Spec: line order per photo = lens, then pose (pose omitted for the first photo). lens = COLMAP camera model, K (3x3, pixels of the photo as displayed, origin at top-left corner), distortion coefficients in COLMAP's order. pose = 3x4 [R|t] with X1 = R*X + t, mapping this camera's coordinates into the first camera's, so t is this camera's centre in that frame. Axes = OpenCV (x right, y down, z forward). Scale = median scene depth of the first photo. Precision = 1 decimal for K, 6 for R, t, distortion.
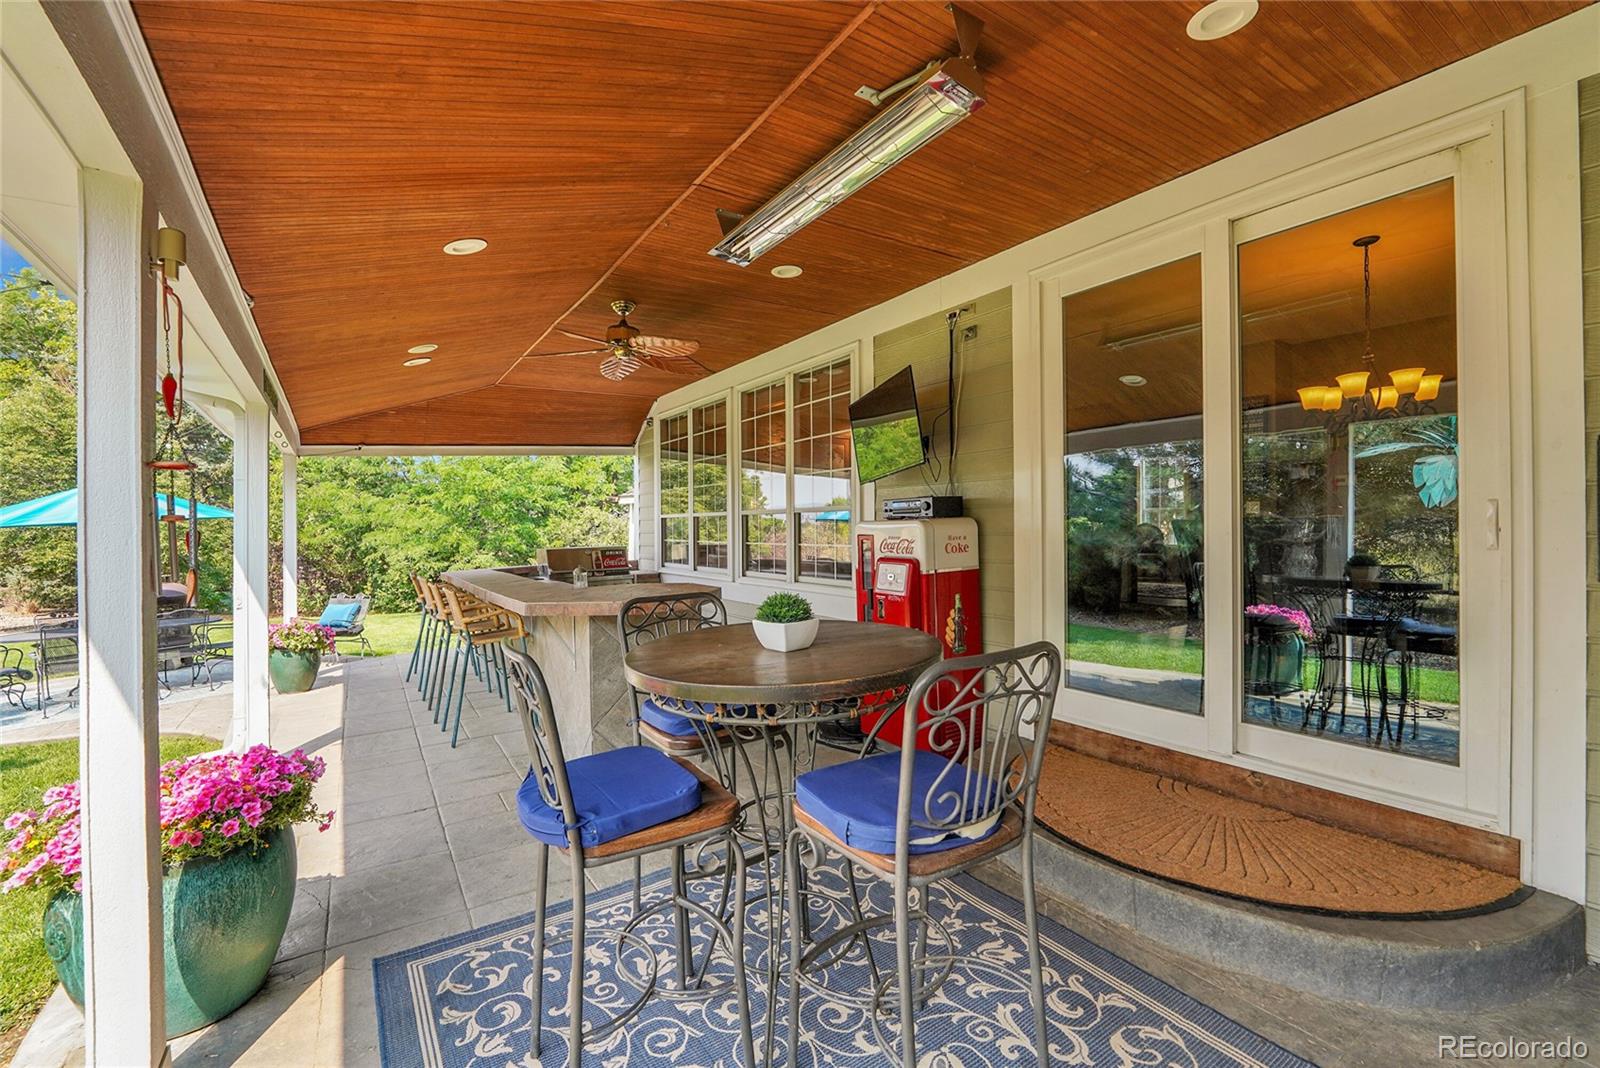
lens RADIAL K [[678.3, 0, 800.0], [0, 678.3, 534.0], [0, 0, 1]] dist [-0.008756, -0.000174]
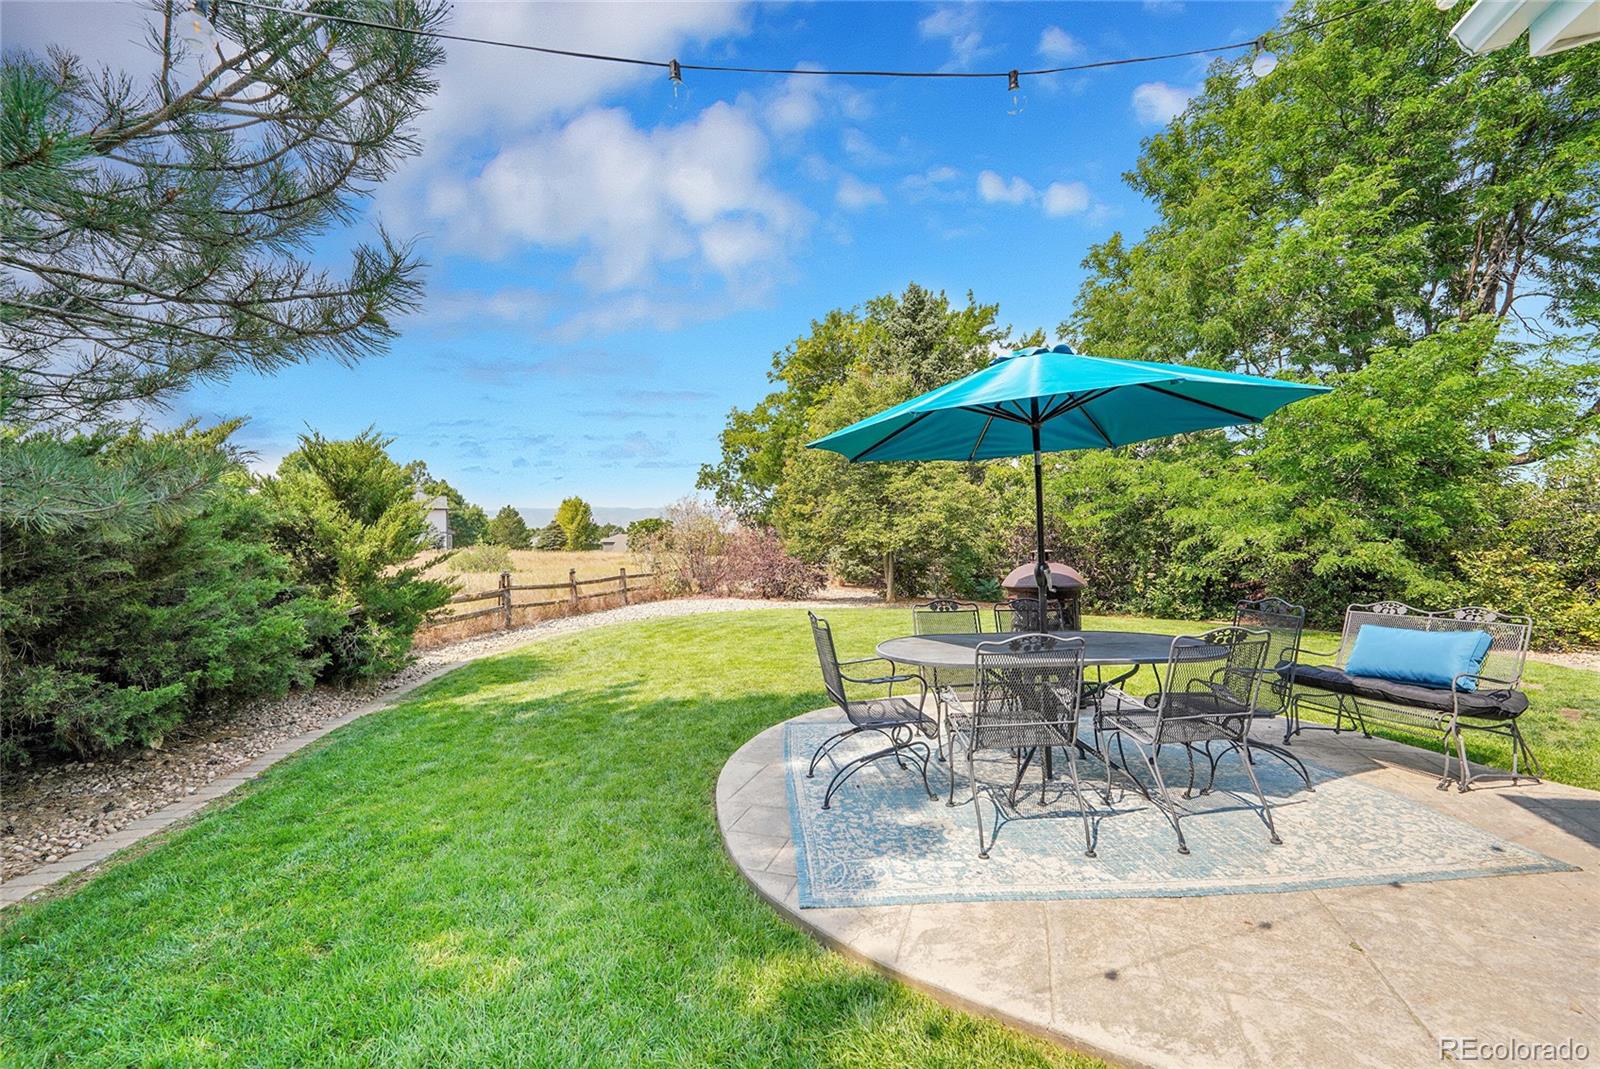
lens RADIAL K [[650.3, 0, 761.5], [0, 650.3, 535.6], [0, 0, 1]] dist [-0.000176, -0.000018]
pose [[0.582204, 0.005228, -0.813026, -0.807829], [-0.002802, 0.999986, 0.004423, 0.061830], [0.813038, -0.000297, 0.582211, 0.585115]]
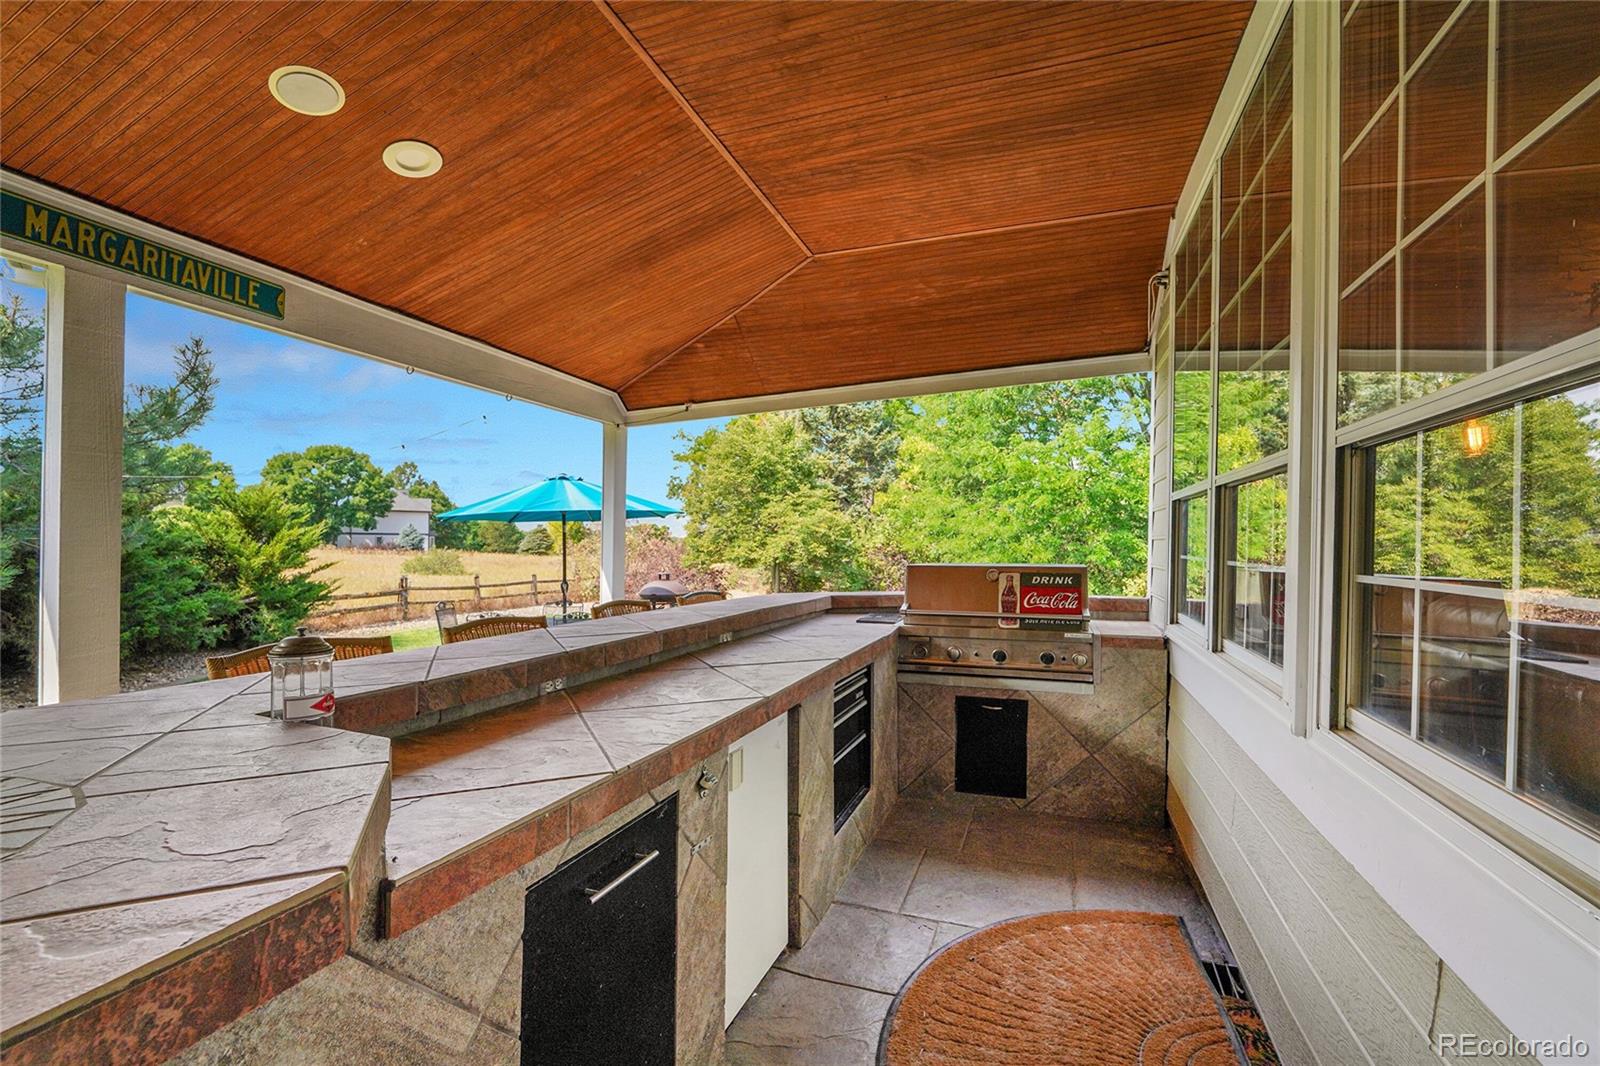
lens RADIAL K [[678.3, 0, 800.0], [0, 678.3, 533.0], [0, 0, 1]] dist [-0.008756, -0.000174]
pose [[0.594340, 0.010524, -0.804145, -0.017494], [-0.029150, 0.999539, -0.008463, 0.006284], [0.803686, 0.028470, 0.594373, 0.729199]]
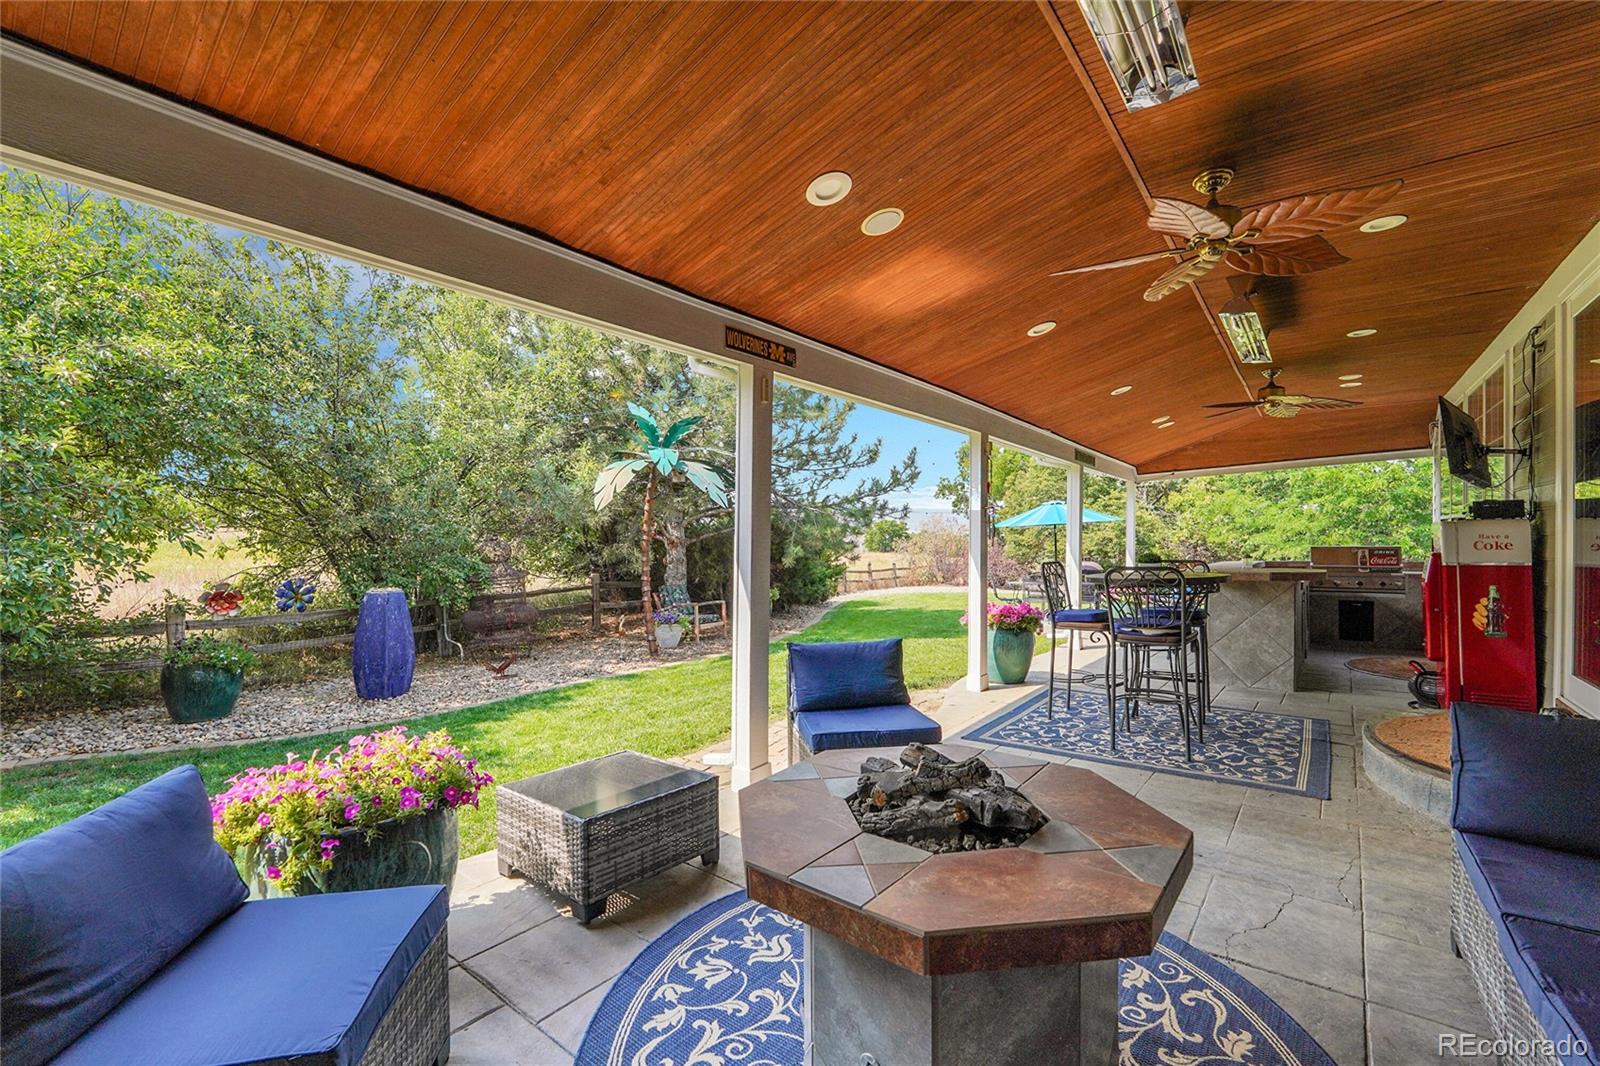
lens RADIAL K [[708.8, 0, 796.4], [0, 708.8, 527.1], [0, 0, 1]] dist [-0.023352, -0.000155]
pose [[0.333887, 0.002986, -0.942608, 0.552732], [-0.016170, 0.999866, -0.002561, 0.006748], [0.942474, 0.016097, 0.333891, -0.299007]]
